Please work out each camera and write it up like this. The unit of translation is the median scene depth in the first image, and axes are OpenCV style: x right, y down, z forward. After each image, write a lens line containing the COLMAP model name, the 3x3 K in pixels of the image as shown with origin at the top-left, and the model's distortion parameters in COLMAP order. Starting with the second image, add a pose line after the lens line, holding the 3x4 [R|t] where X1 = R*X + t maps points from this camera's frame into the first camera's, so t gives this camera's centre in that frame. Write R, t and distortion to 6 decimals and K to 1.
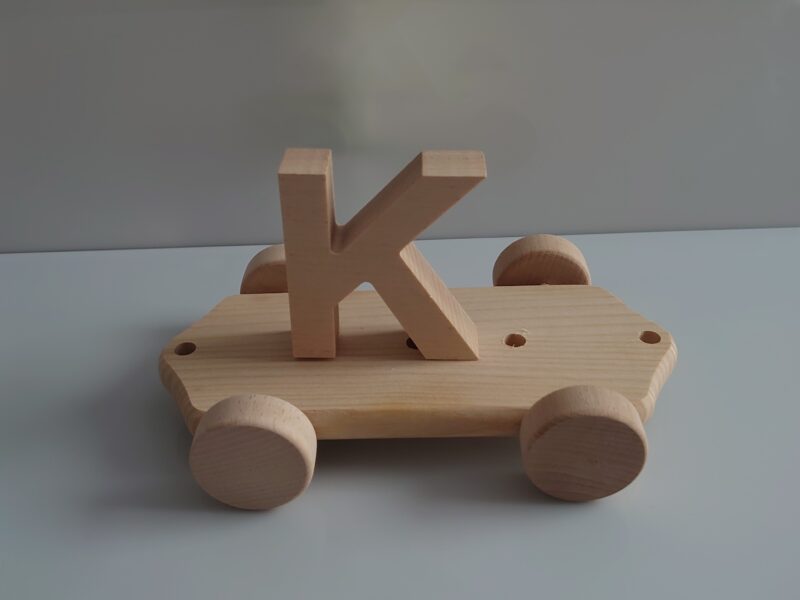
lens RADIAL K [[702.1, 0, 406.6], [0, 702.1, 266.2], [0, 0, 1]] dist [0.017680, -0.320109]
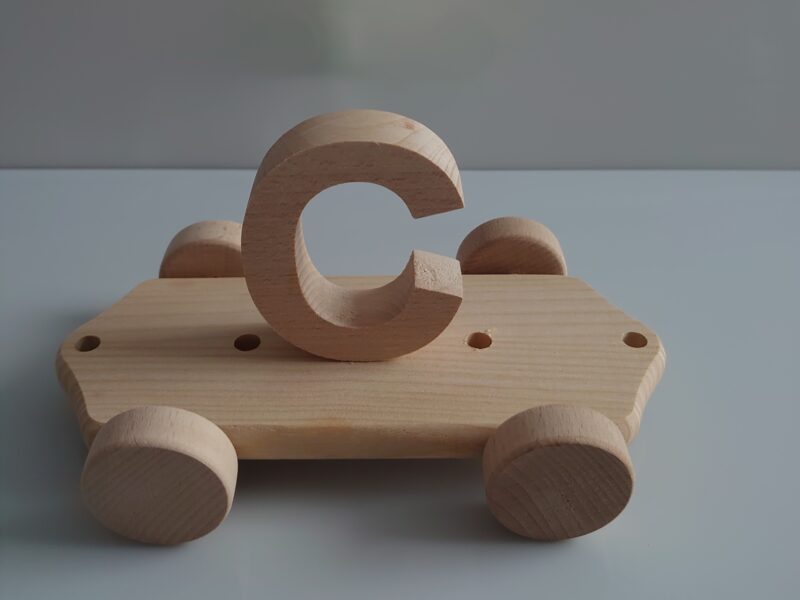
lens RADIAL K [[702.1, 0, 406.6], [0, 702.1, 266.2], [0, 0, 1]] dist [0.017680, -0.320109]
pose [[0.998592, 0.021649, 0.048428, 0.024923], [-0.023576, 0.998938, 0.039584, -0.017844], [-0.047520, -0.040670, 0.998042, 0.168485]]
